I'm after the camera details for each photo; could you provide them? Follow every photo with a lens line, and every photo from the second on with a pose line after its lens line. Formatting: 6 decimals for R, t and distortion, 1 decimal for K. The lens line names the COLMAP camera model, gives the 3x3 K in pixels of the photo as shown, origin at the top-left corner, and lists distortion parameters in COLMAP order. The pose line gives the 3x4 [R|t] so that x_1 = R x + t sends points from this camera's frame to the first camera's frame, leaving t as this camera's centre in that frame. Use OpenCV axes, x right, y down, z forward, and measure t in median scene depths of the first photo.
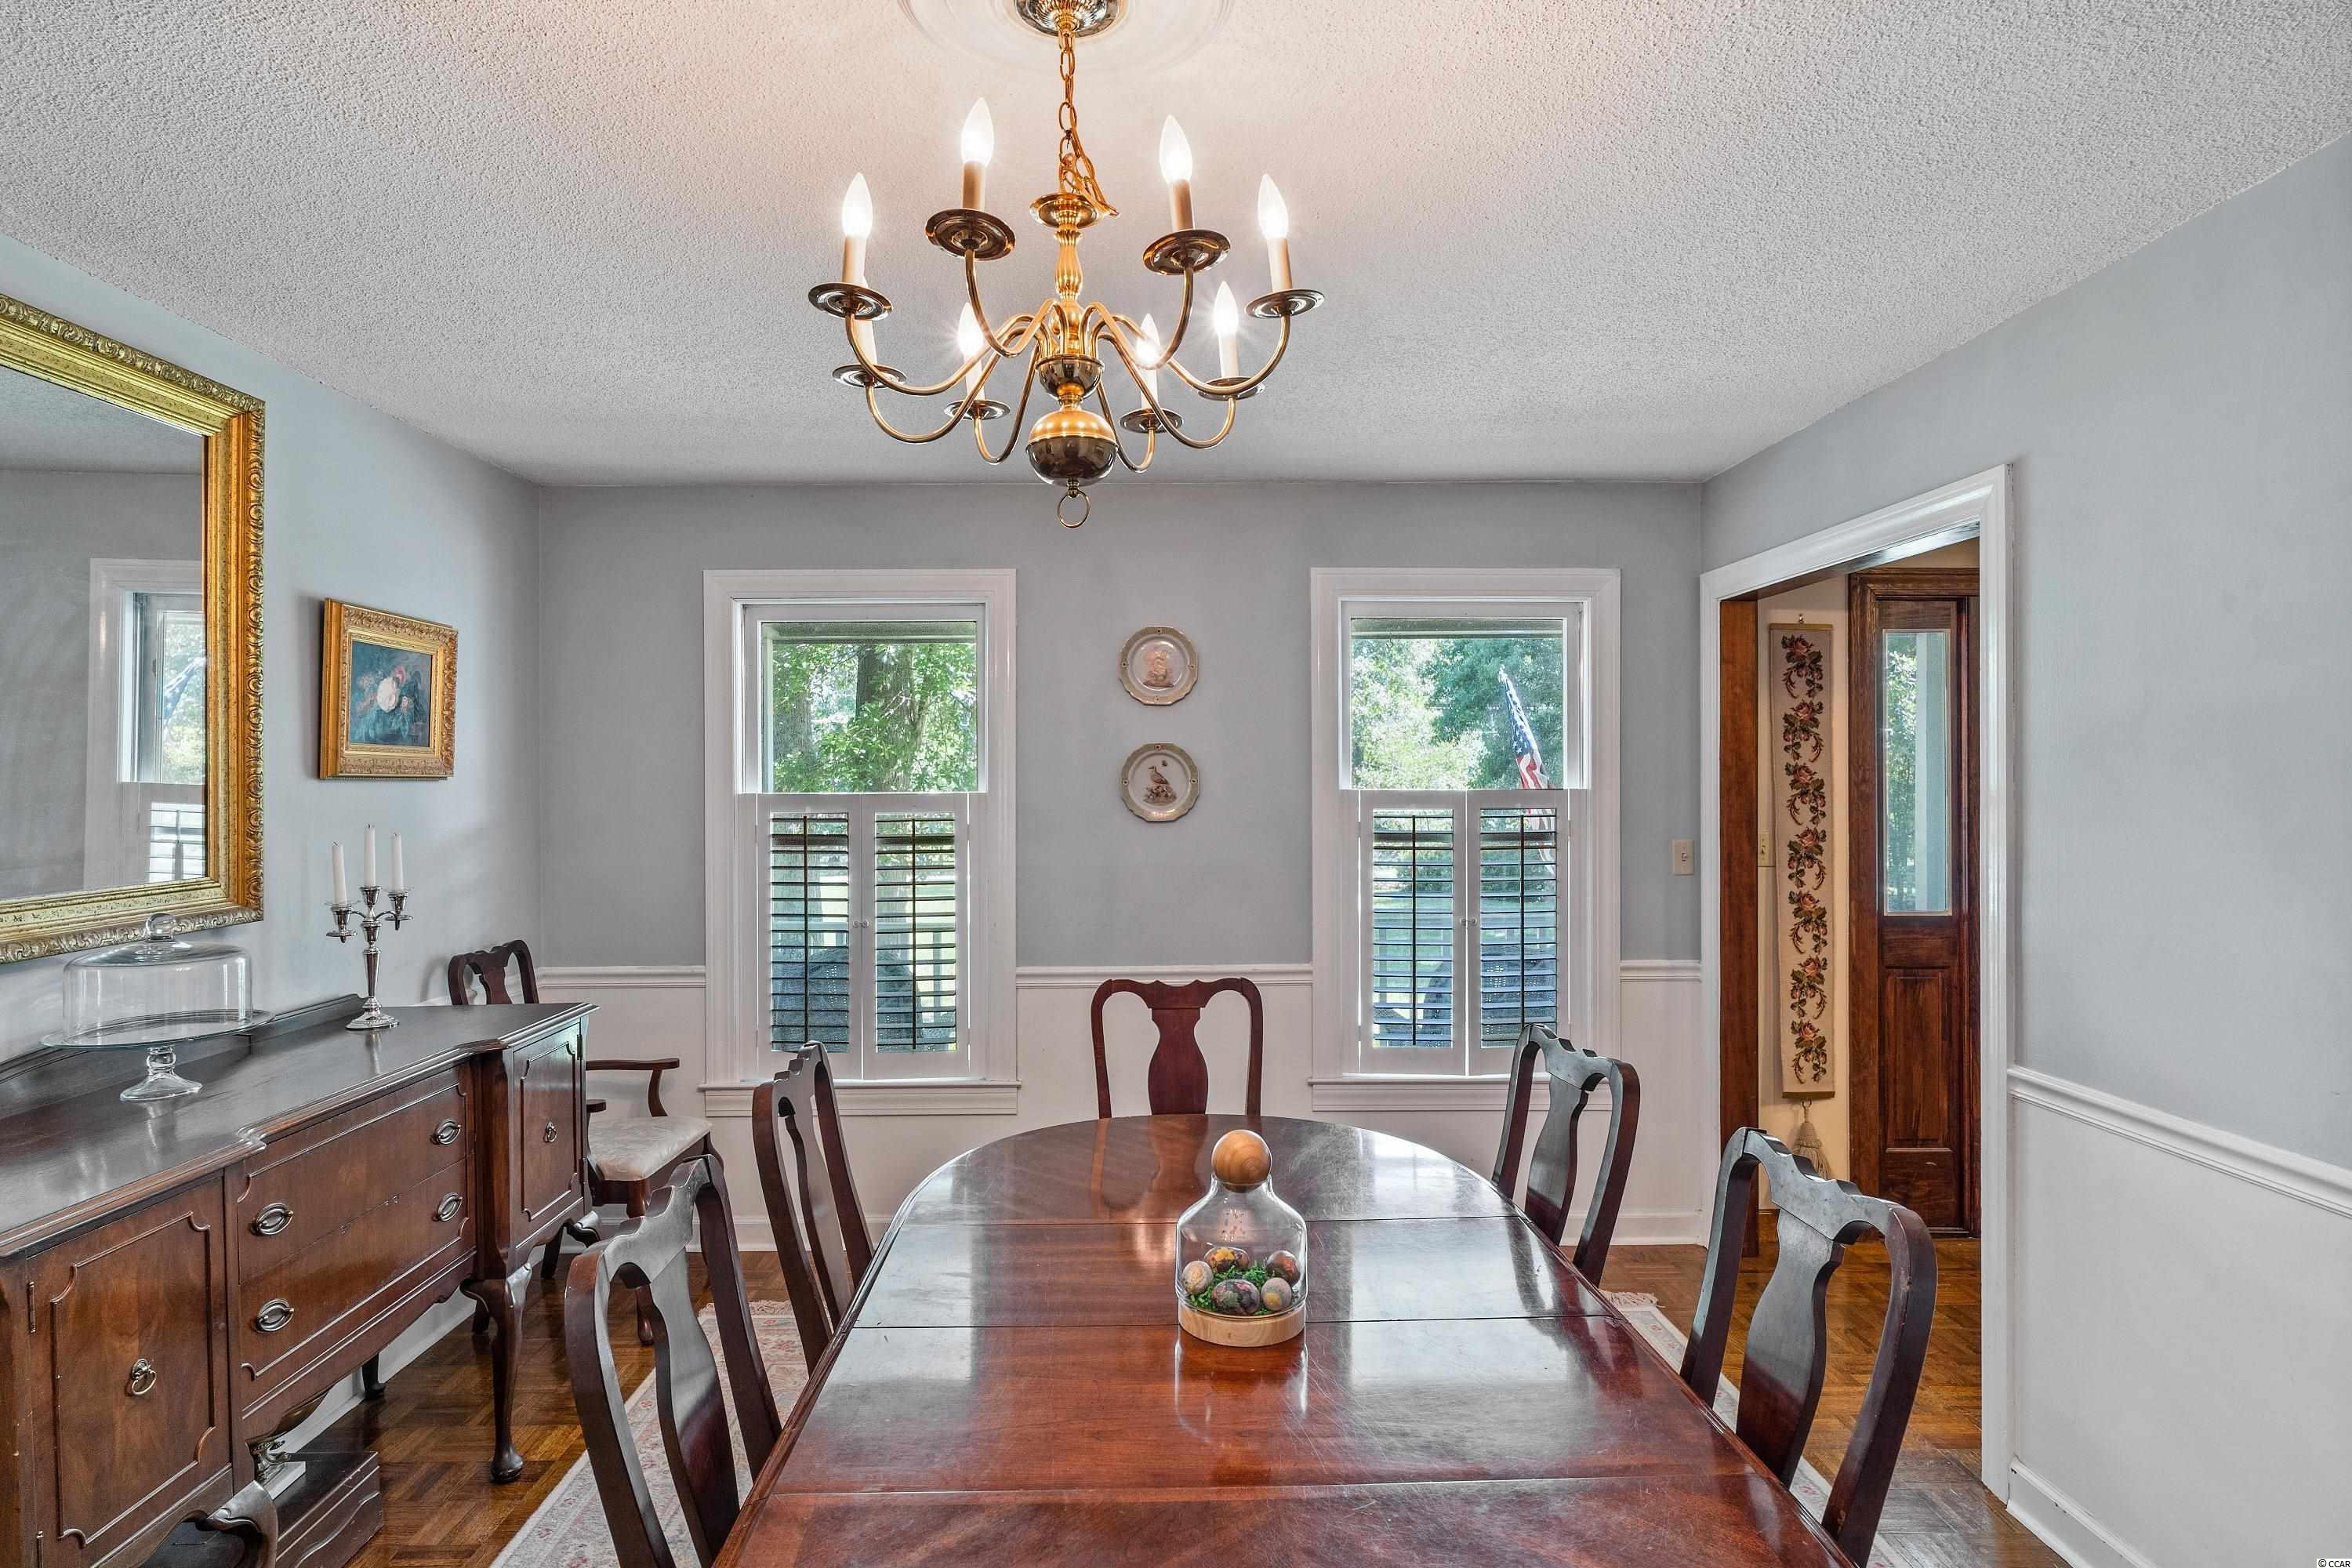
lens RADIAL K [[1226.1, 0, 1184.5], [0, 1226.1, 792.6], [0, 0, 1]] dist [-0.005883, 0.000865]
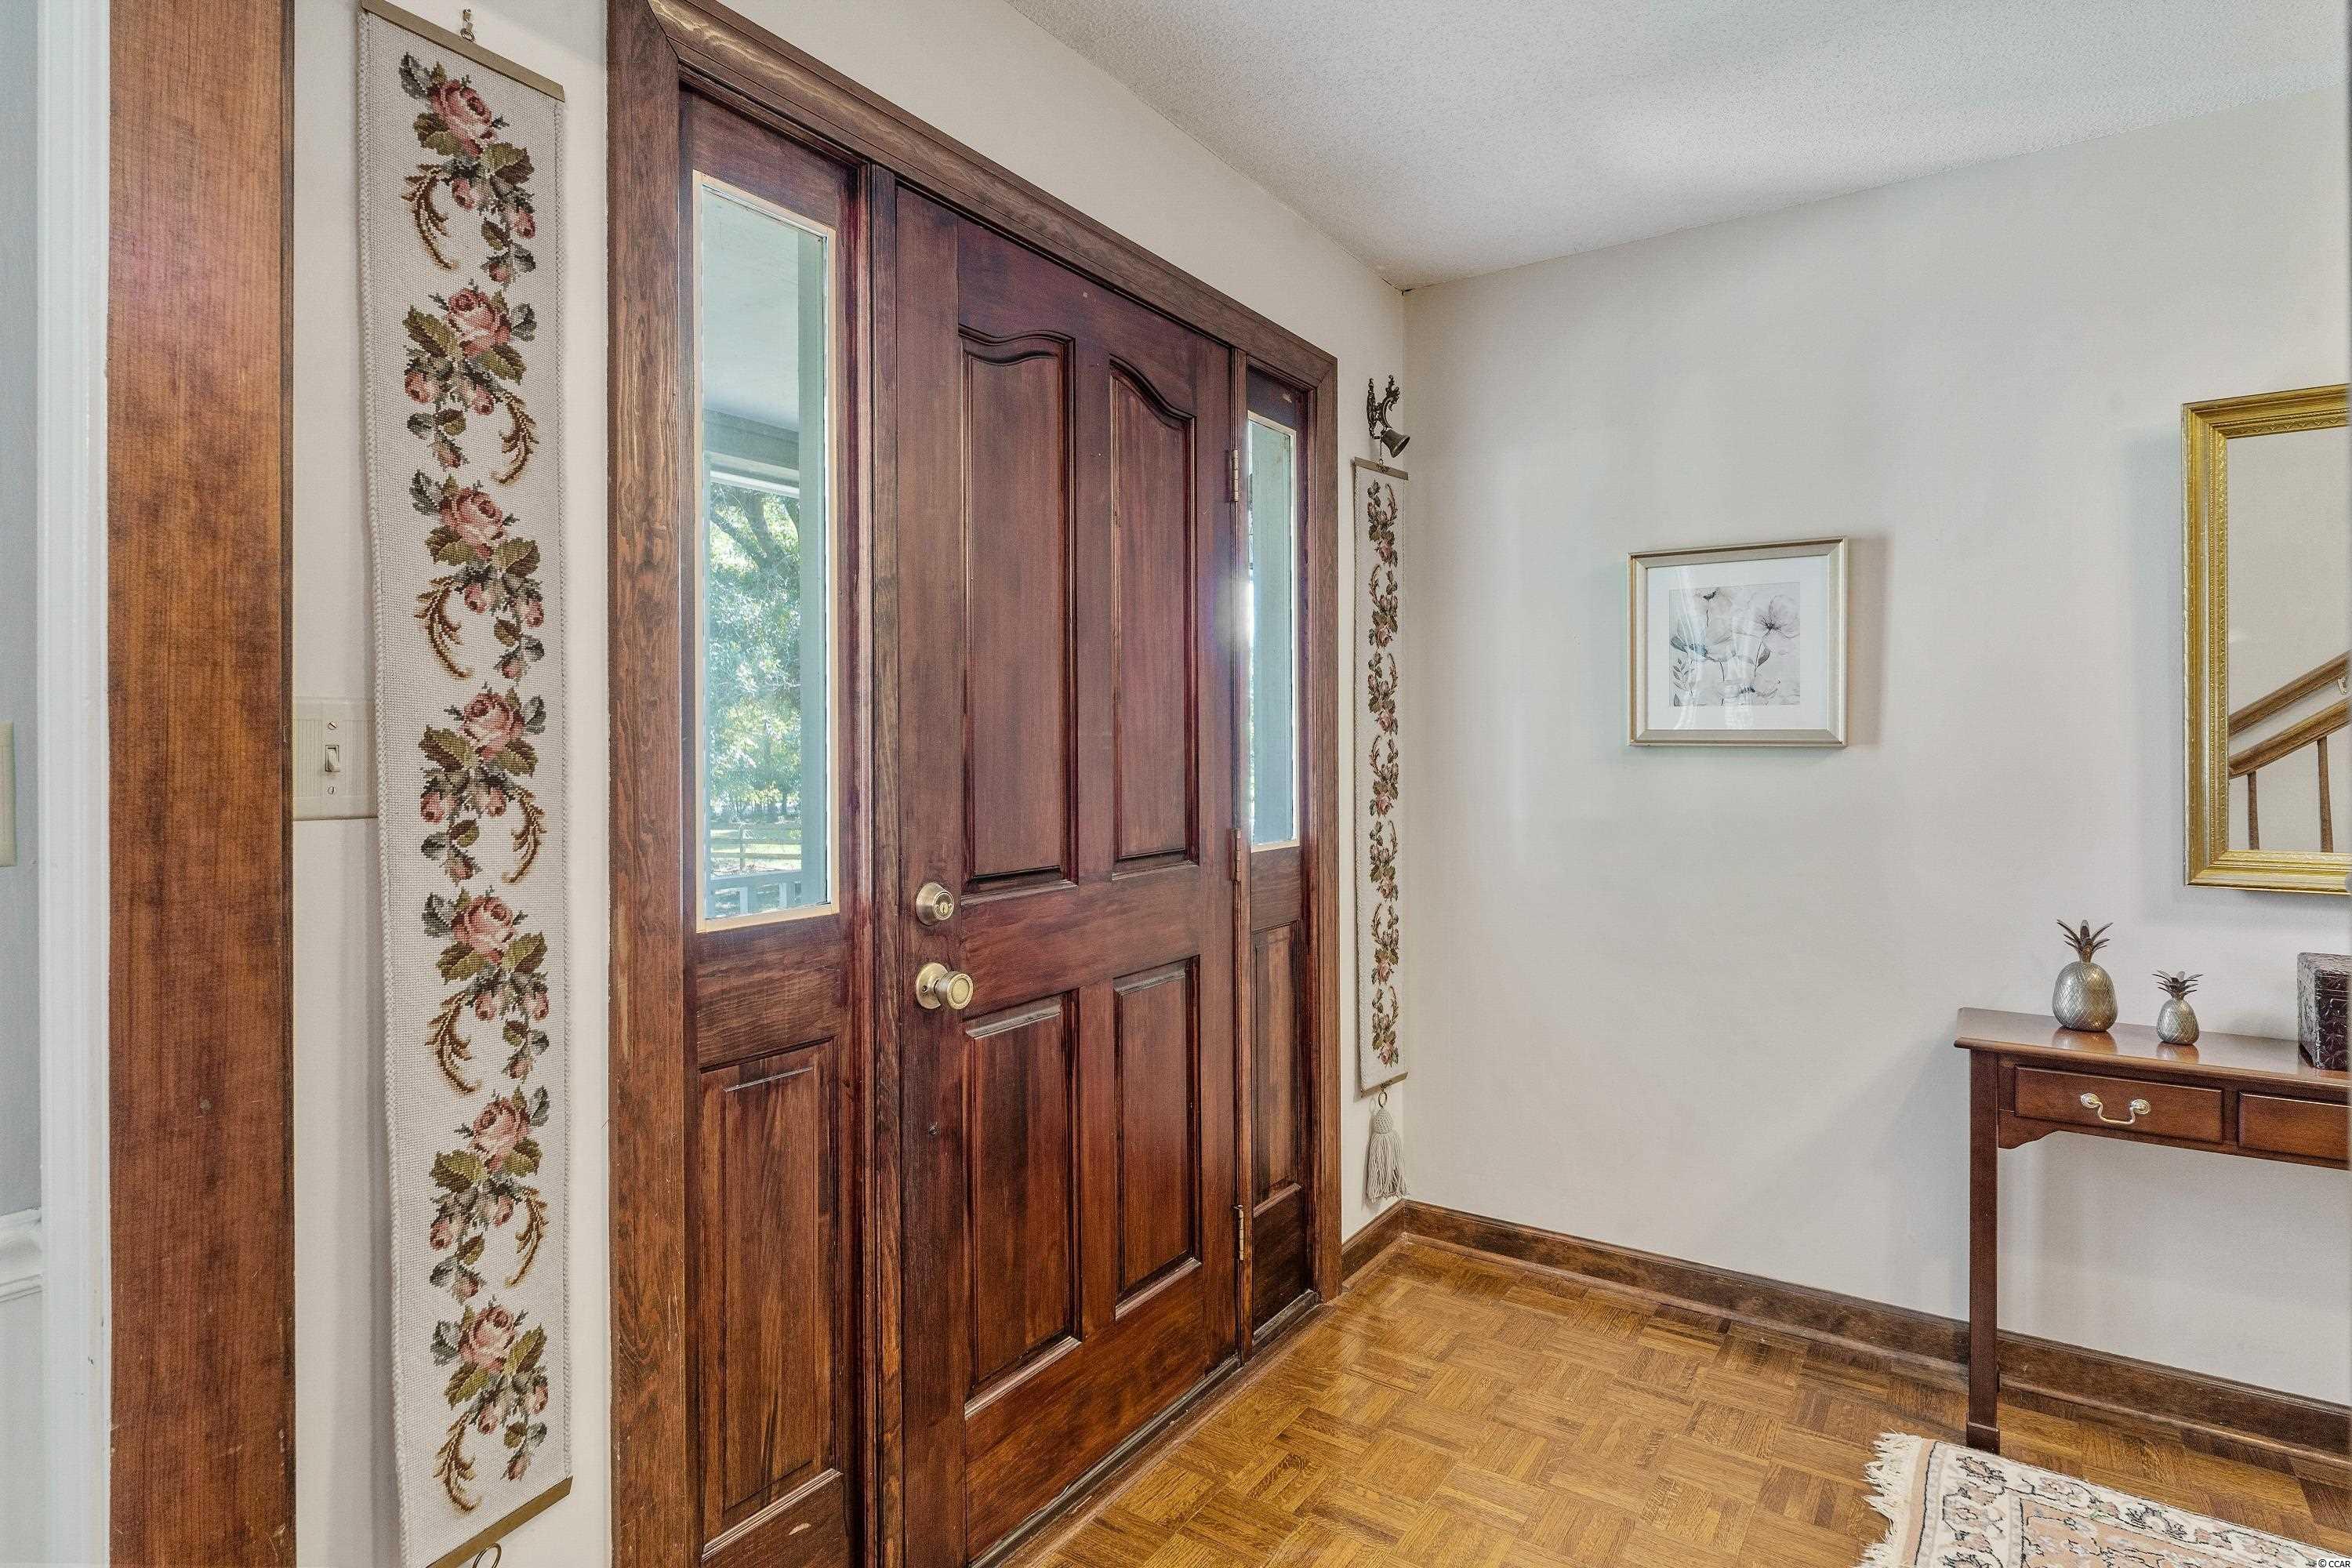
lens RADIAL K [[1226.1, 0, 1121.4], [0, 1226.1, 731.1], [0, 0, 1]] dist [-0.005883, 0.000865]
pose [[0.605752, 0.005842, 0.795632, 0.356871], [0.006073, 0.999910, -0.011965, 0.044489], [-0.795630, 0.012080, 0.605662, 0.678434]]
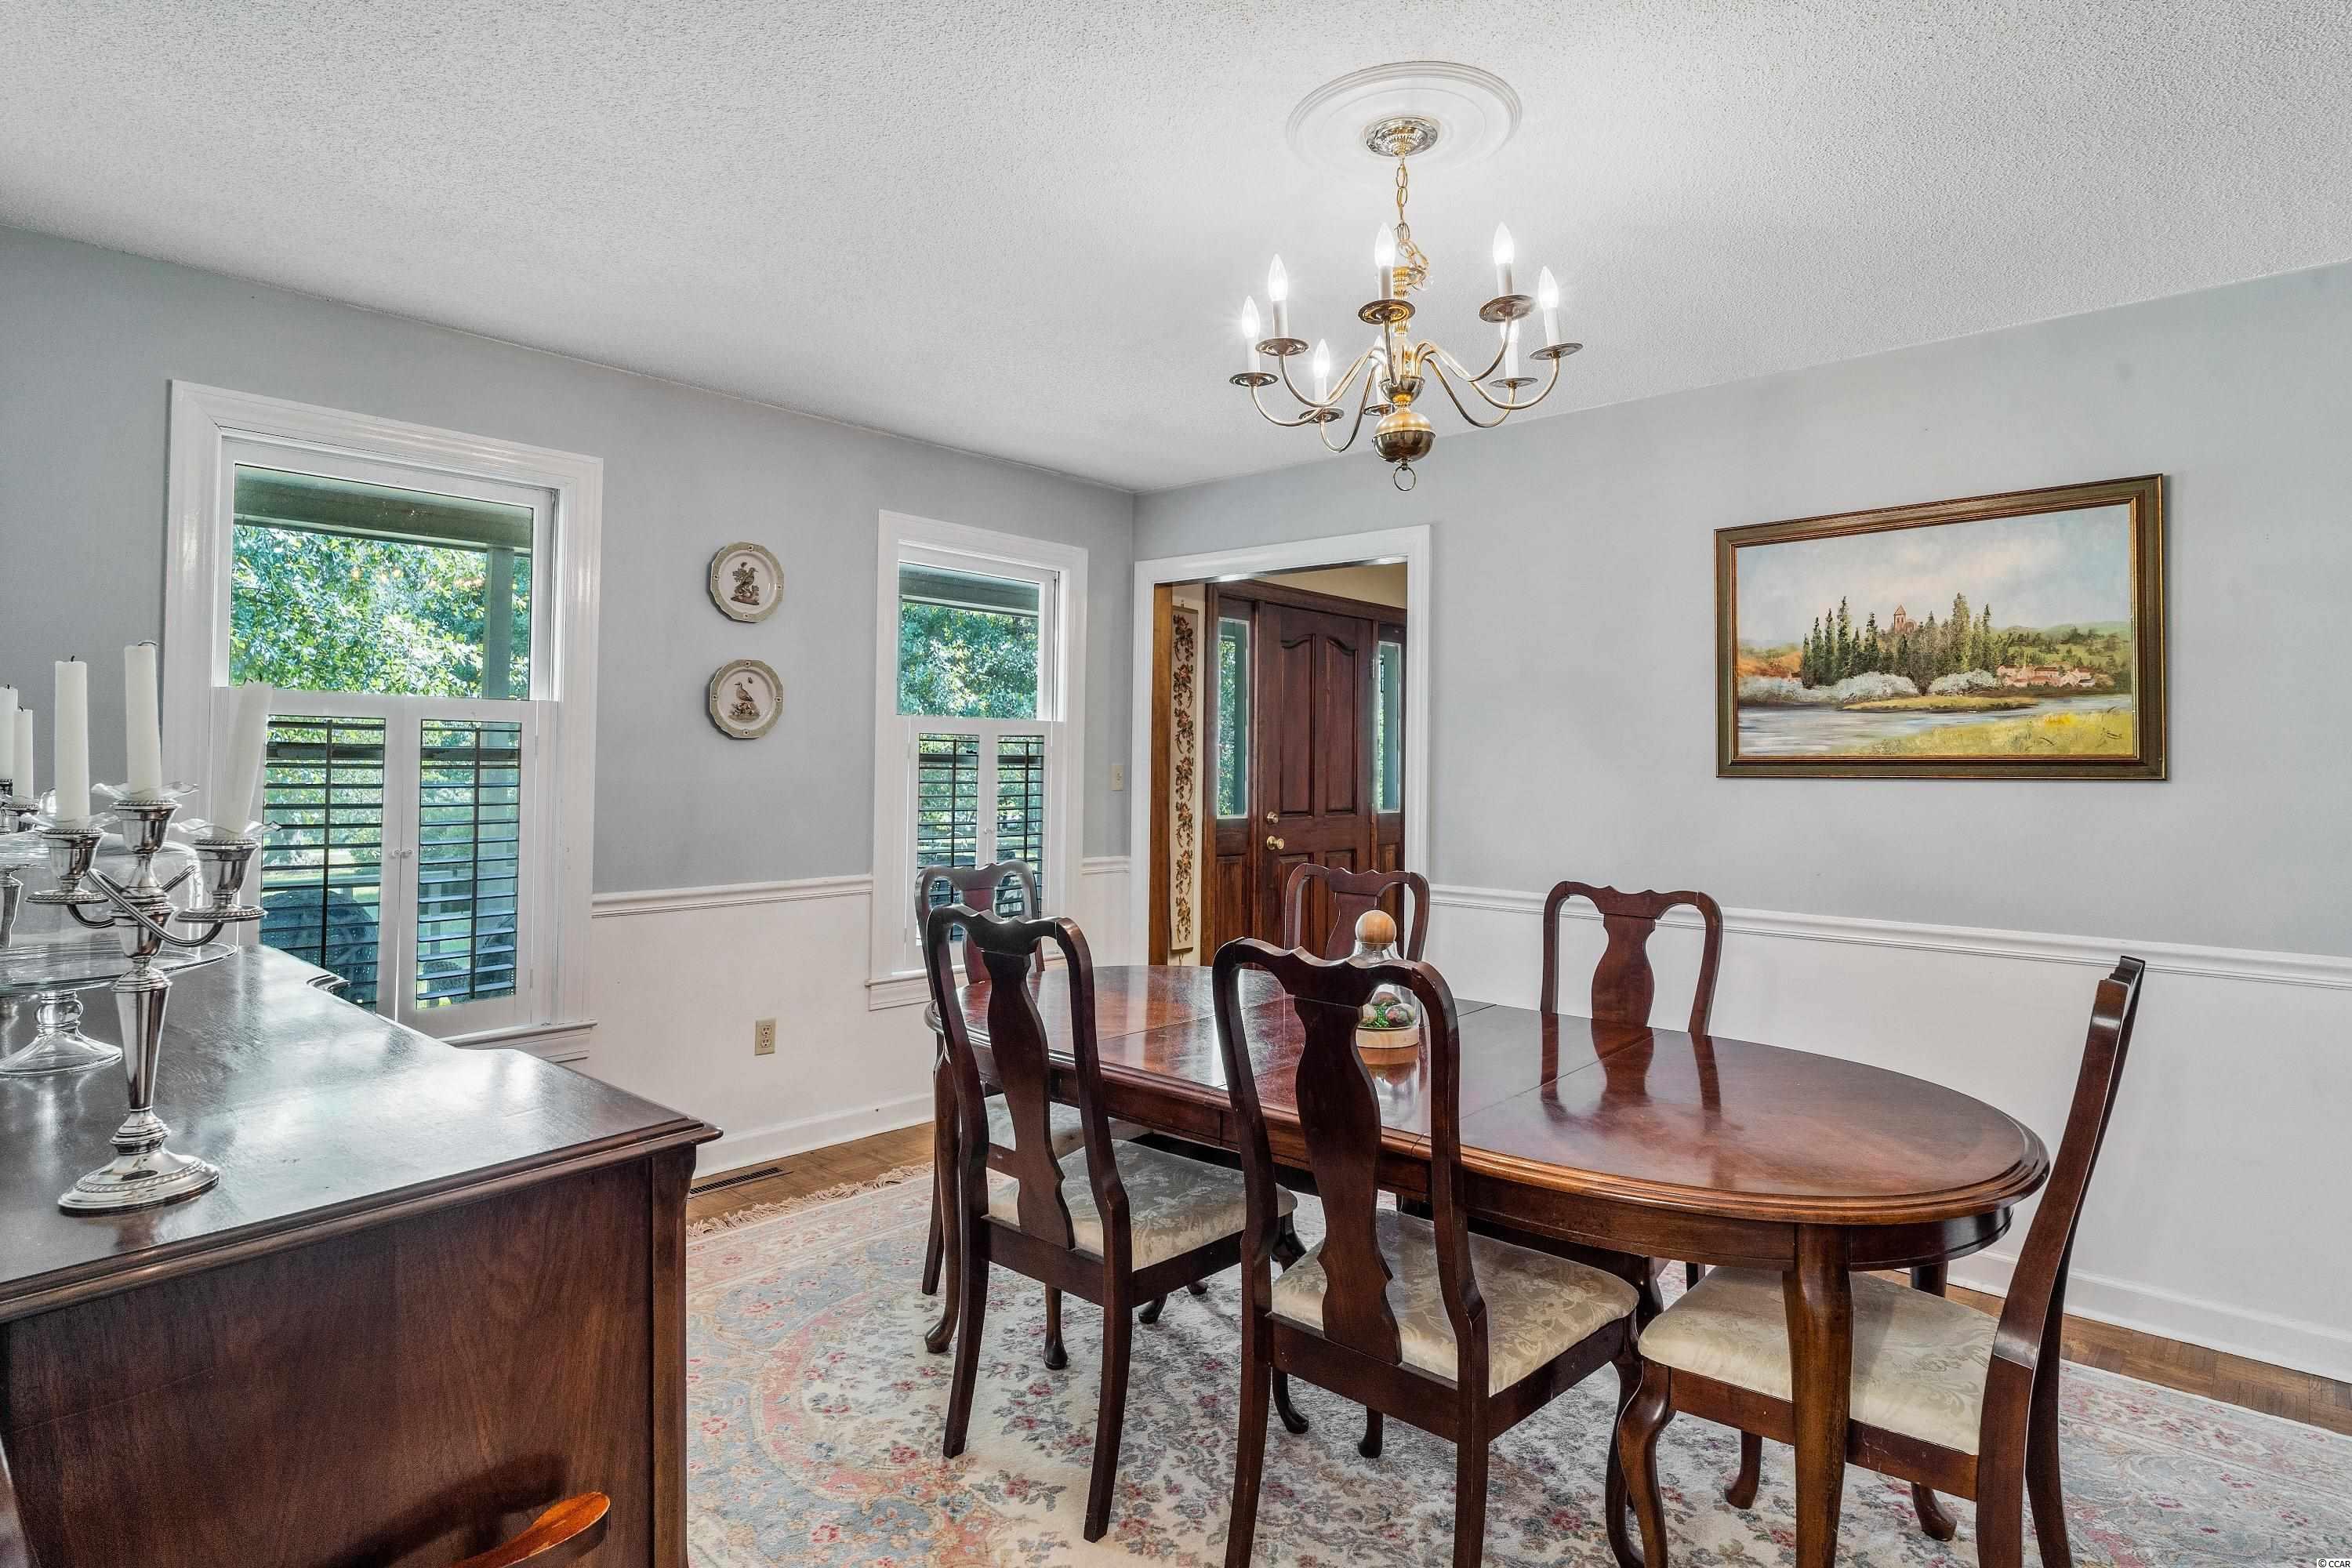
lens RADIAL K [[1226.1, 0, 1185.3], [0, 1226.1, 767.2], [0, 0, 1]] dist [-0.005883, 0.000865]
pose [[0.685542, 0.008568, 0.727983, -0.493293], [-0.007856, 0.999960, -0.004371, 0.047866], [-0.727991, -0.002722, 0.685582, 0.055484]]
